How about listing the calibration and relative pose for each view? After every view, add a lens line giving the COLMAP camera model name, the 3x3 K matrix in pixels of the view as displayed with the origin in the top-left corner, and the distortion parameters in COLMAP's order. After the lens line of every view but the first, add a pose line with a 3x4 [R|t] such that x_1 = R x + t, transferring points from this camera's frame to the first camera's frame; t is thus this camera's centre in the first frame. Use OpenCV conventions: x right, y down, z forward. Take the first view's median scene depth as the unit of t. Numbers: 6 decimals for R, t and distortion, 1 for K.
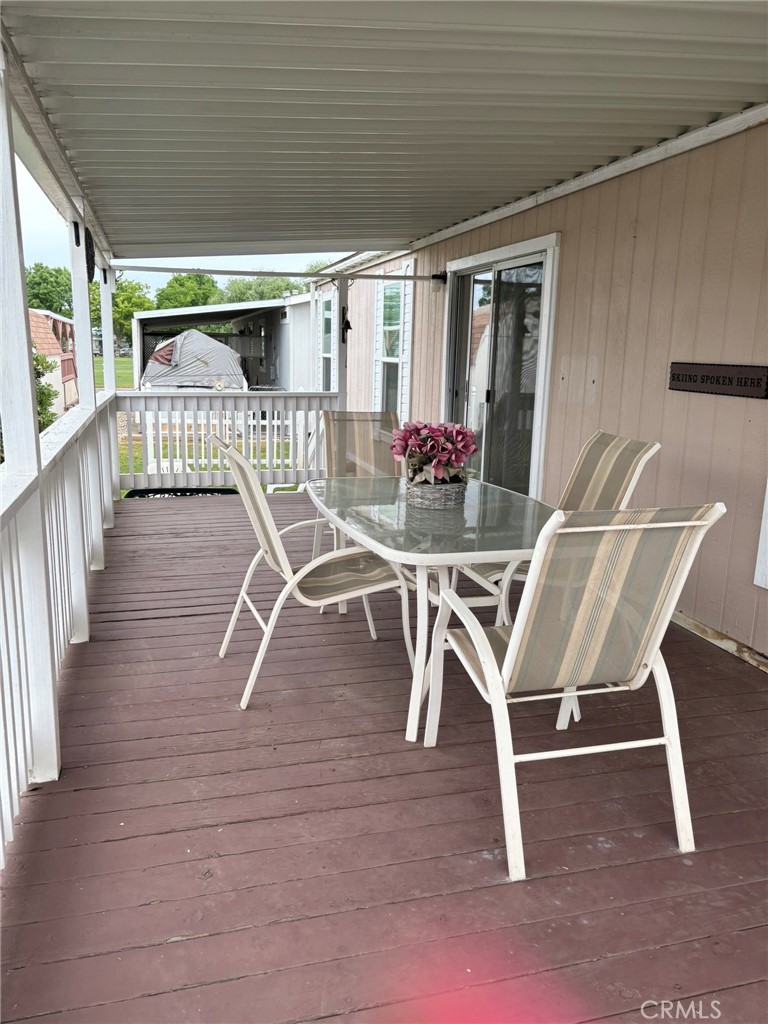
lens RADIAL K [[780.0, 0, 384.0], [0, 780.0, 512.0], [0, 0, 1]] dist [0.009080, 0.001090]
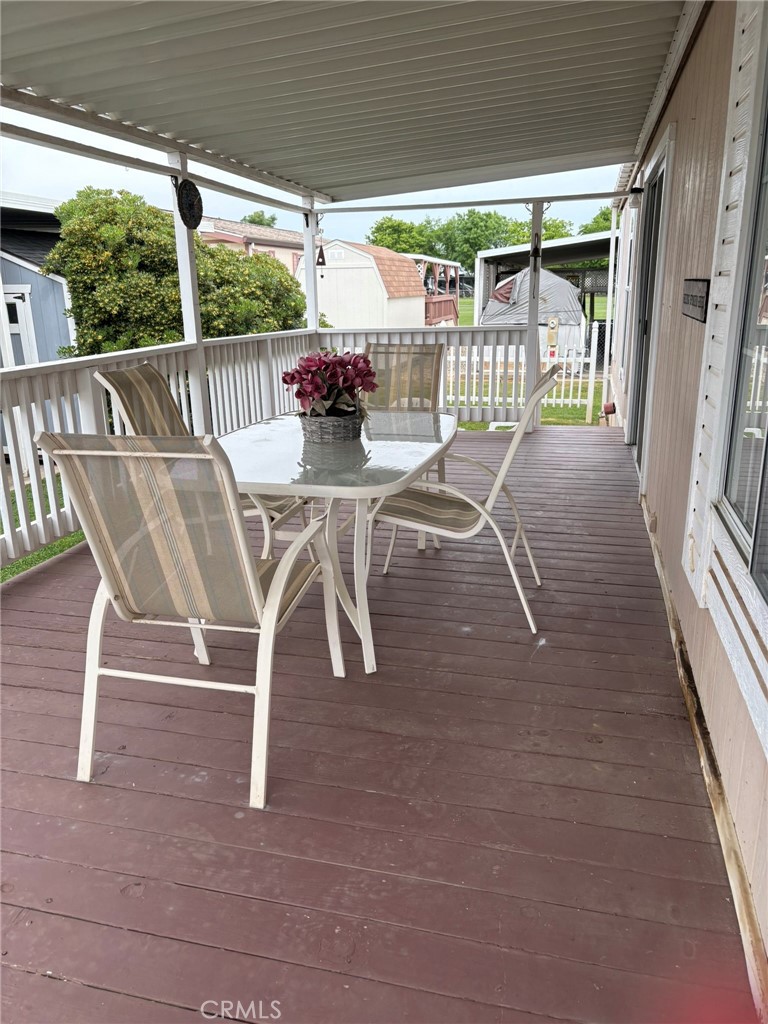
lens RADIAL K [[780.0, 0, 384.0], [0, 780.0, 512.0], [0, 0, 1]] dist [0.009080, 0.001090]
pose [[0.863332, 0.100605, -0.494506, 0.238456], [-0.063267, 0.993773, 0.091723, -0.004379], [0.500654, -0.047902, 0.864321, 0.069704]]
